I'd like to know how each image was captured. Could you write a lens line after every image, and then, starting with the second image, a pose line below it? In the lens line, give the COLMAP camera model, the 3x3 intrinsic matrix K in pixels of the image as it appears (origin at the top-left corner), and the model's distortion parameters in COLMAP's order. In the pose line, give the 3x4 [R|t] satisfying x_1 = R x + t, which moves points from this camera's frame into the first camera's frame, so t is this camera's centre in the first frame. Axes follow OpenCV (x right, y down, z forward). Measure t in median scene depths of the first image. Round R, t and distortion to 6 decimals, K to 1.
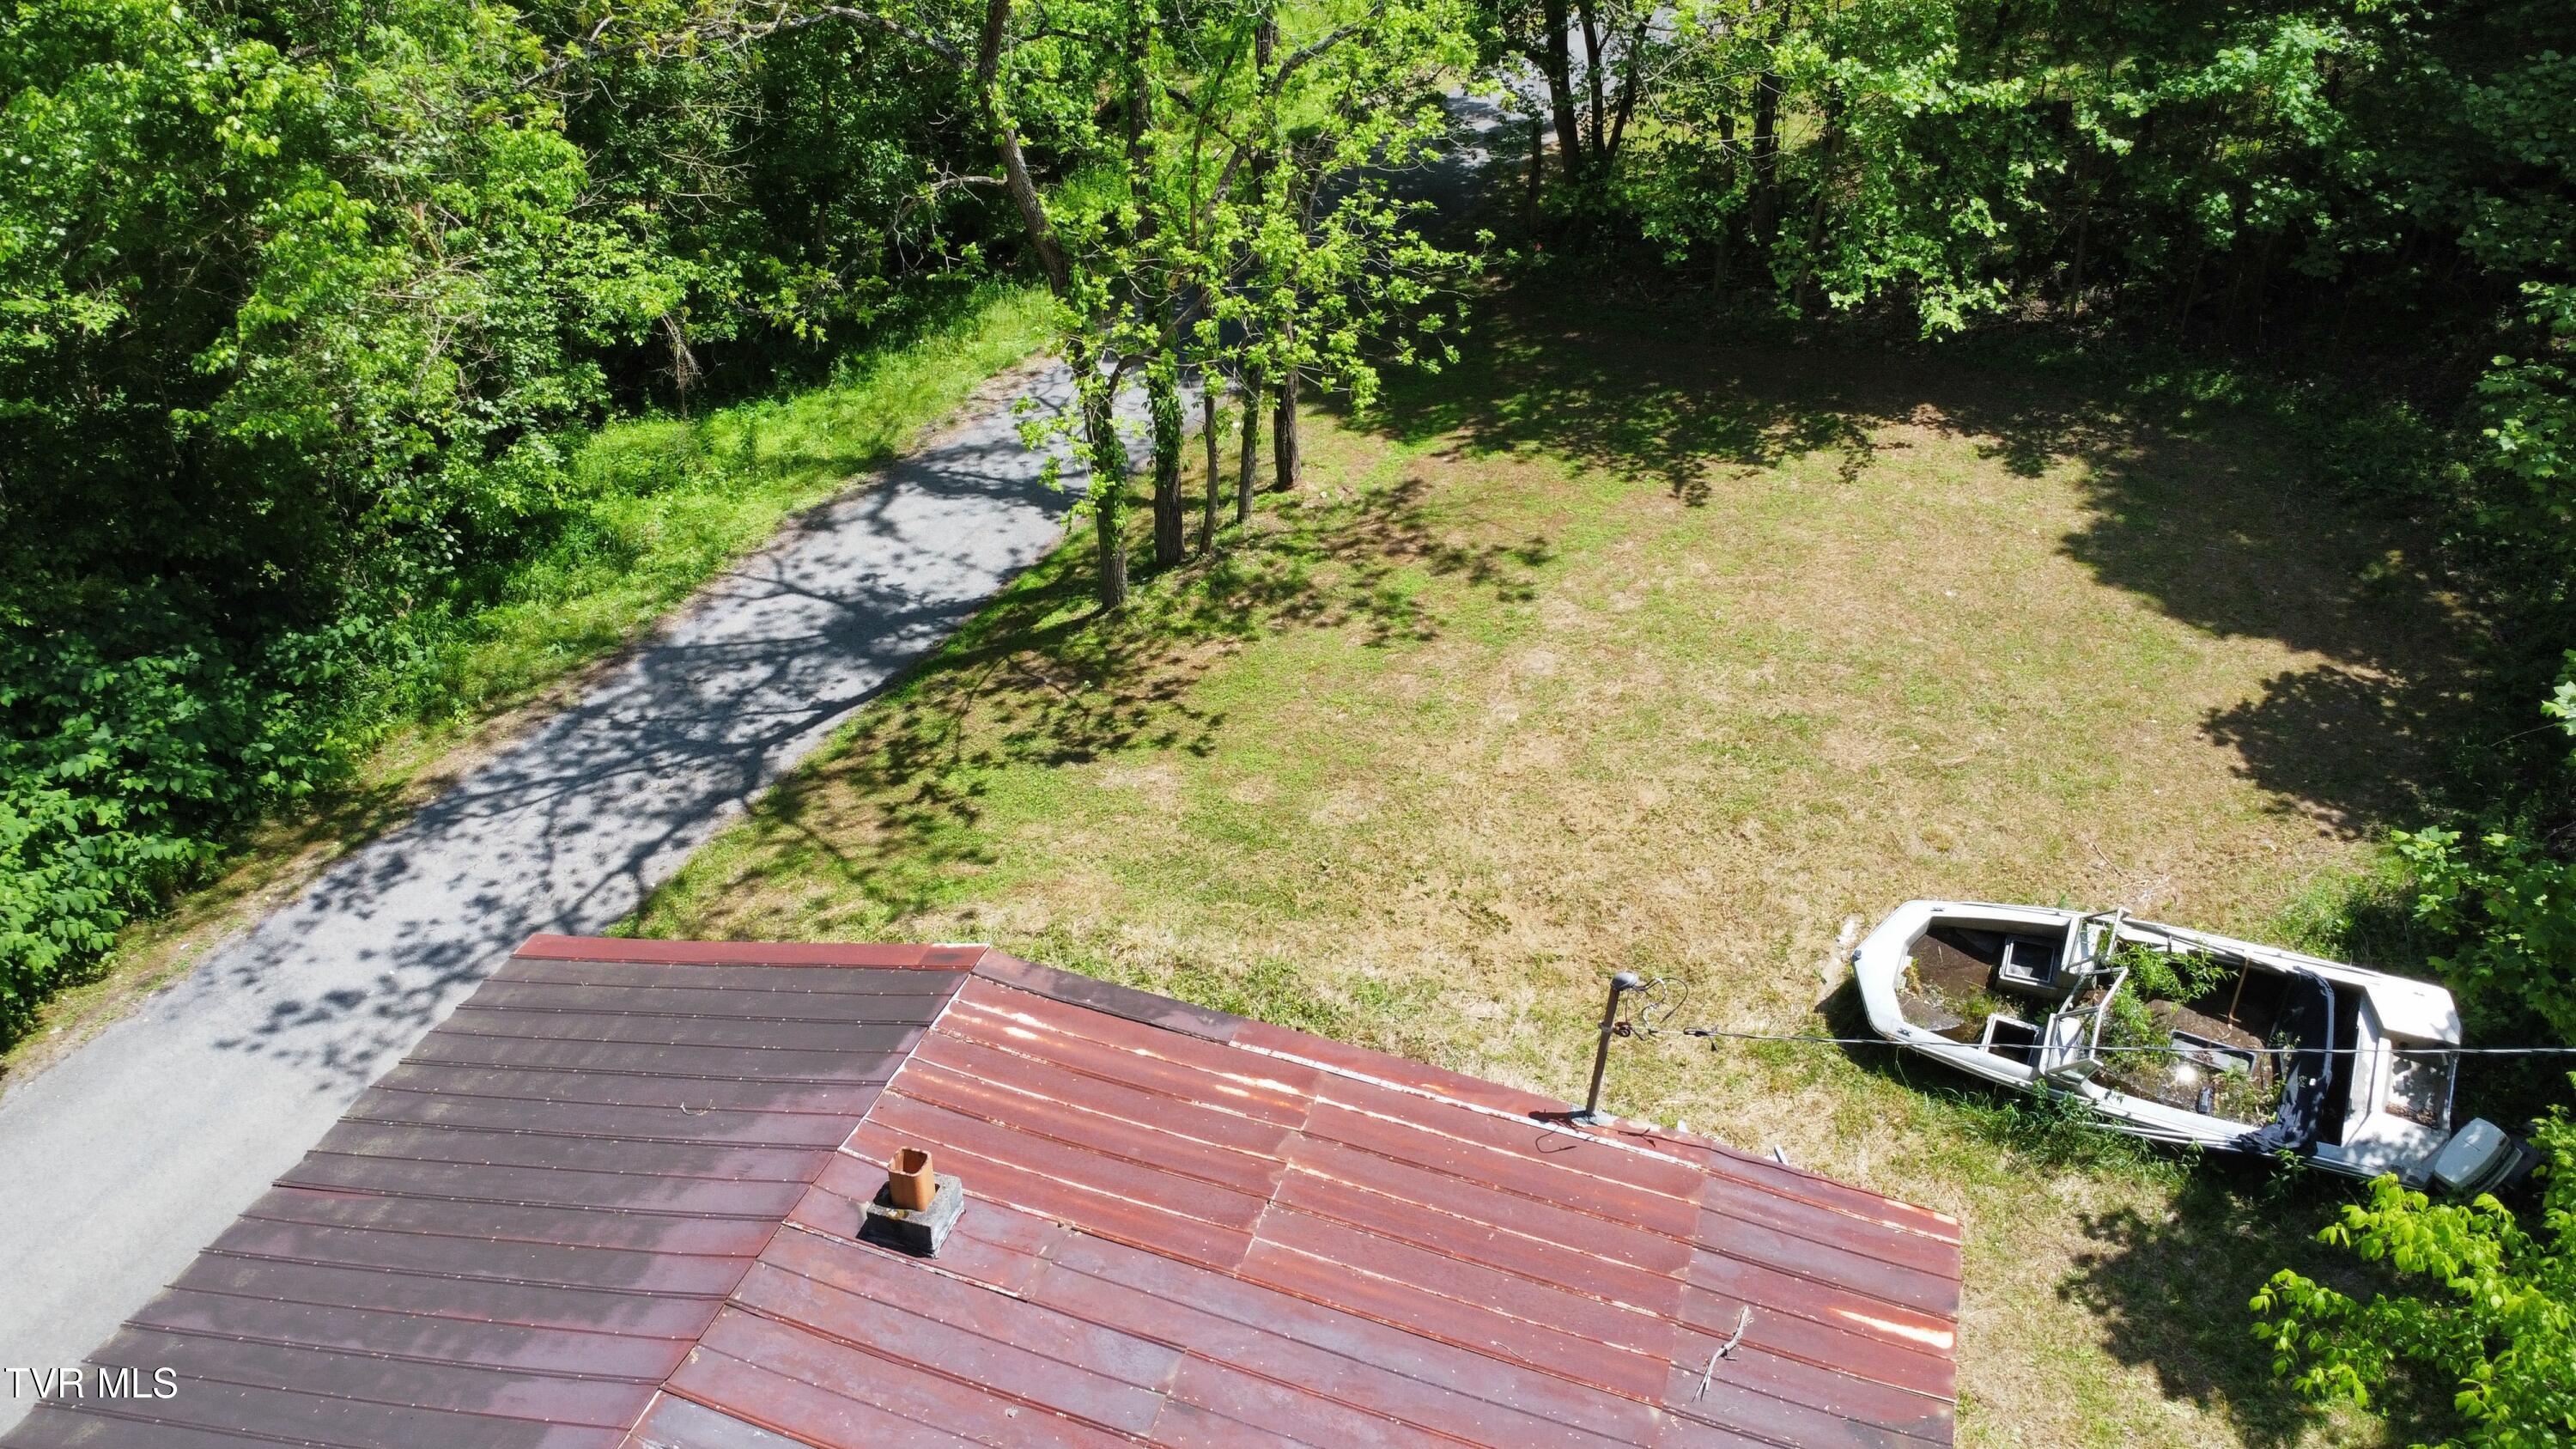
lens RADIAL K [[1926.5, 0, 1281.4], [0, 1926.5, 721.3], [0, 0, 1]] dist [0.010224, -0.016443]
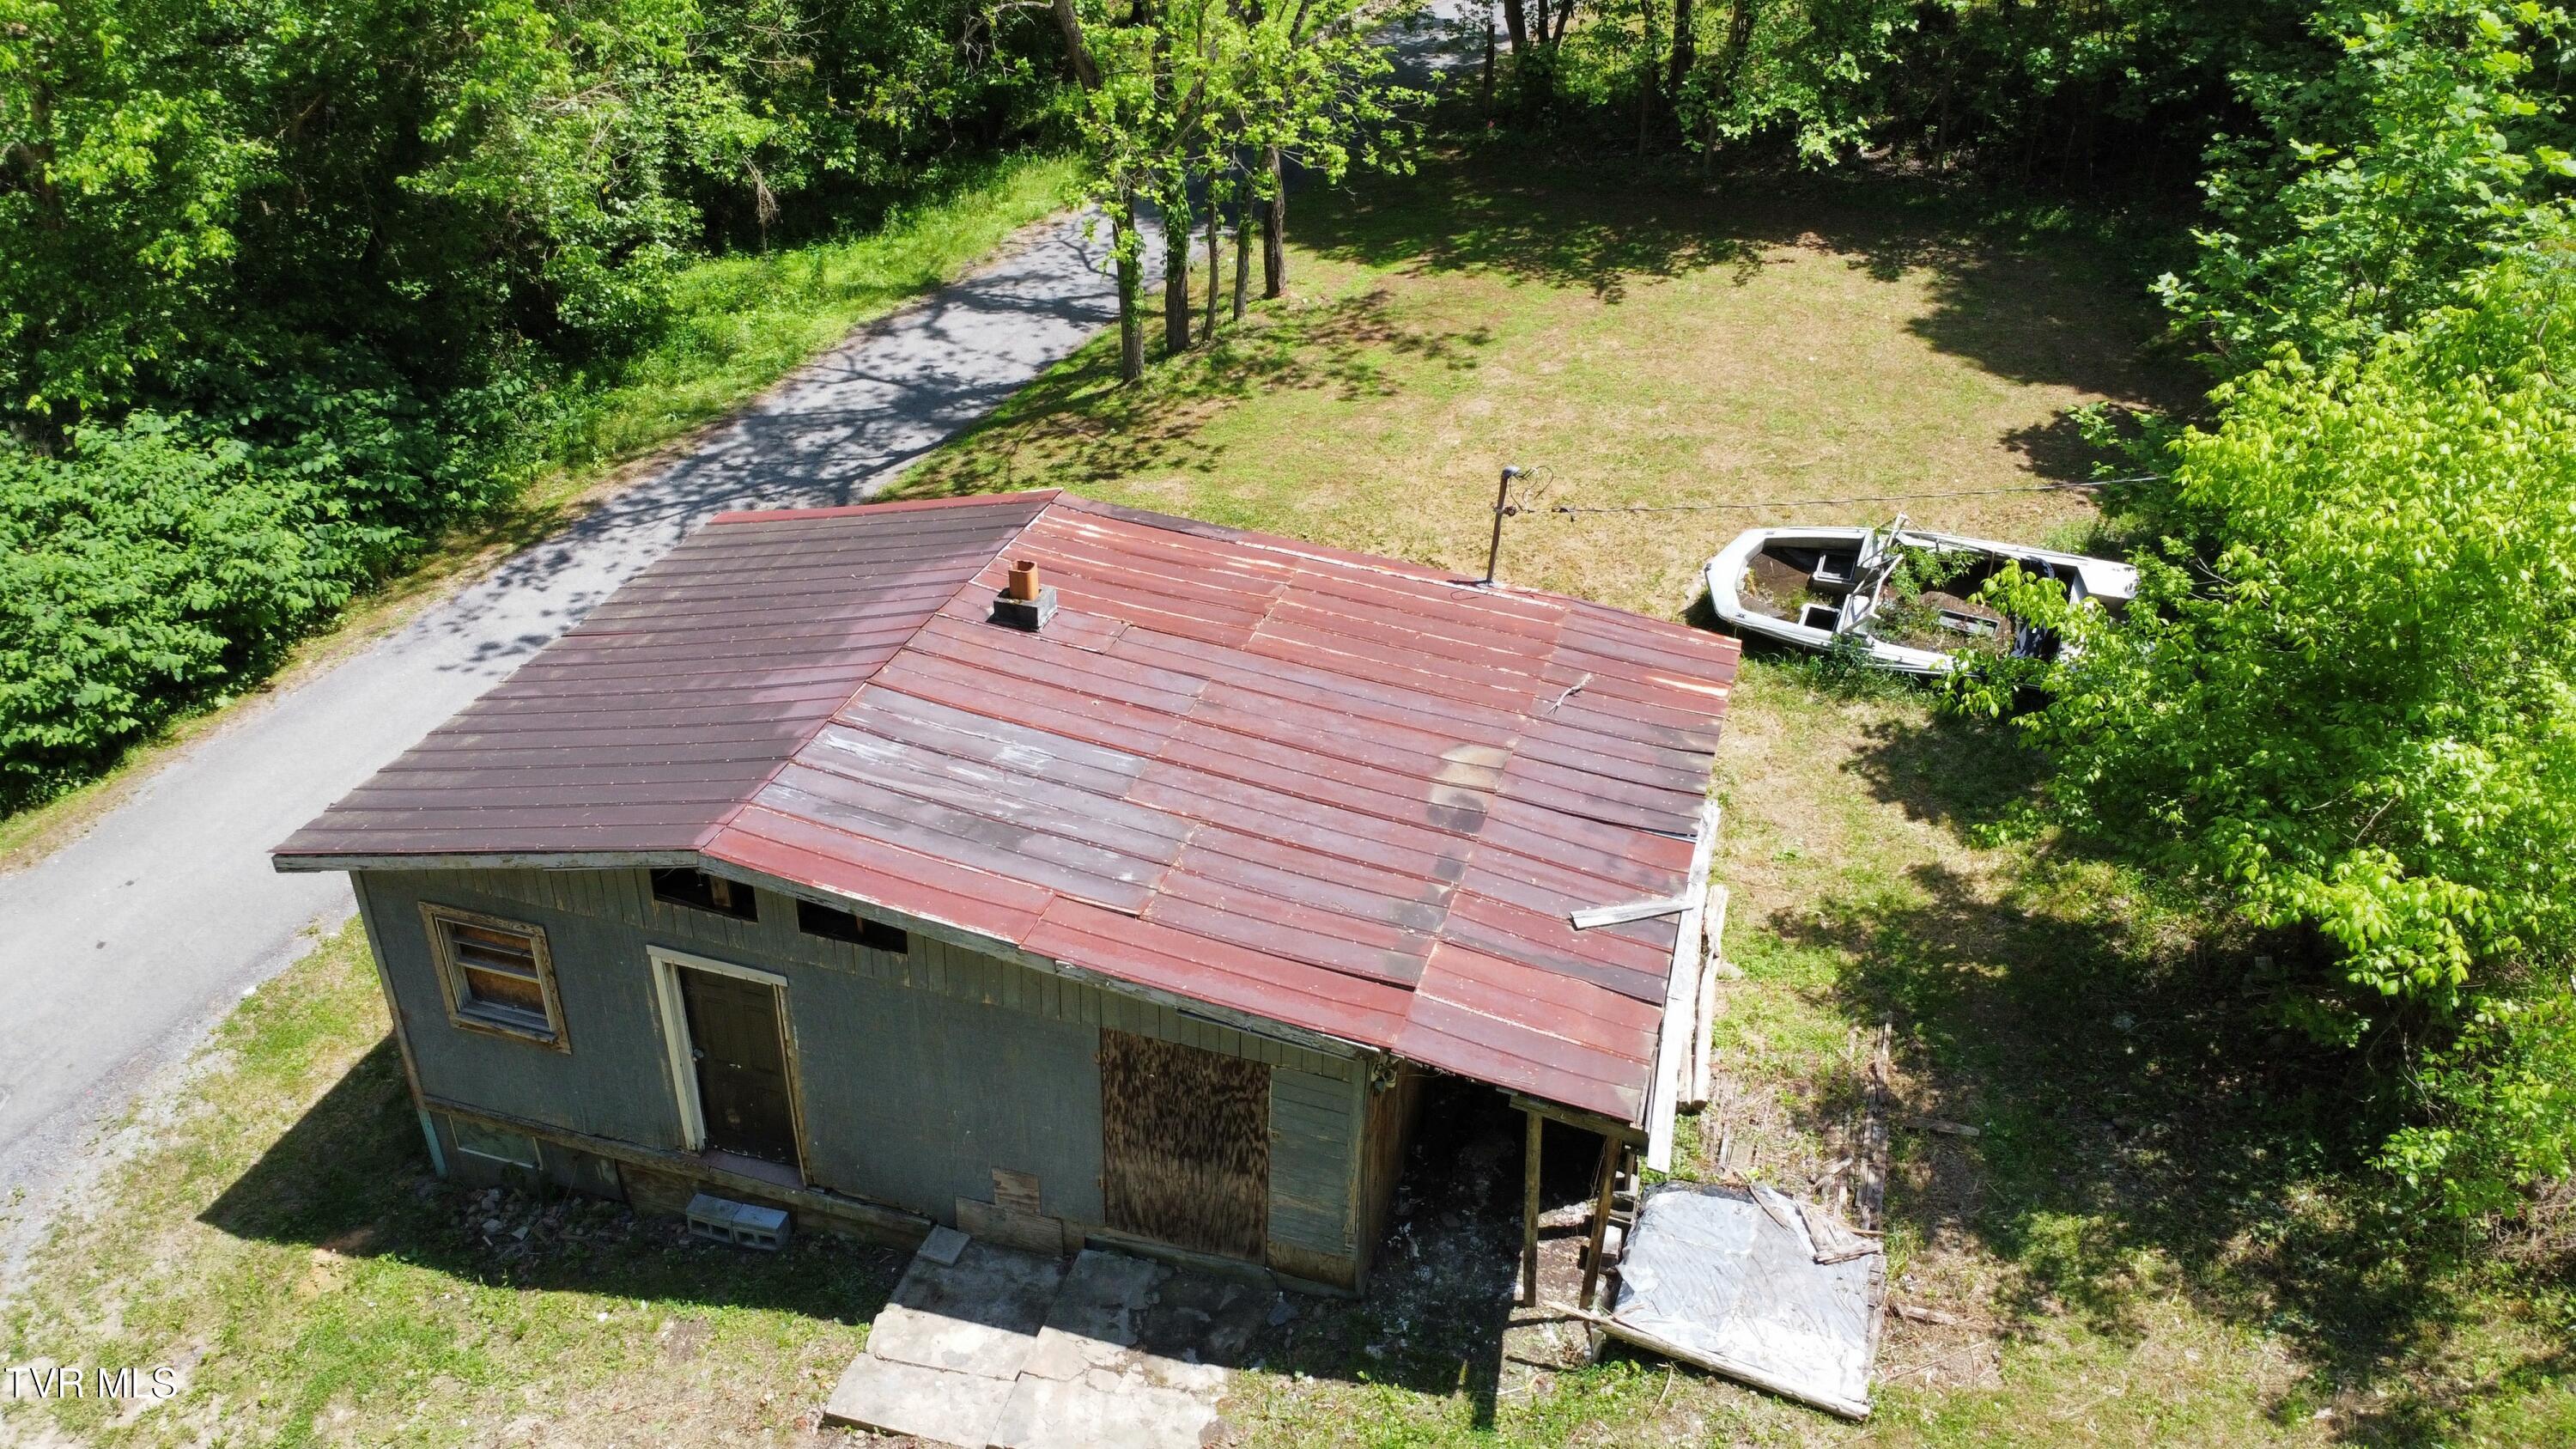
lens RADIAL K [[1926.5, 0, 1282.5], [0, 1926.5, 720.4], [0, 0, 1]] dist [0.010224, -0.016443]
pose [[0.999966, -0.000435, 0.008187, -0.002708], [0.000443, 0.999999, -0.000963, 0.173051], [-0.008186, 0.000967, 0.999966, -0.239498]]
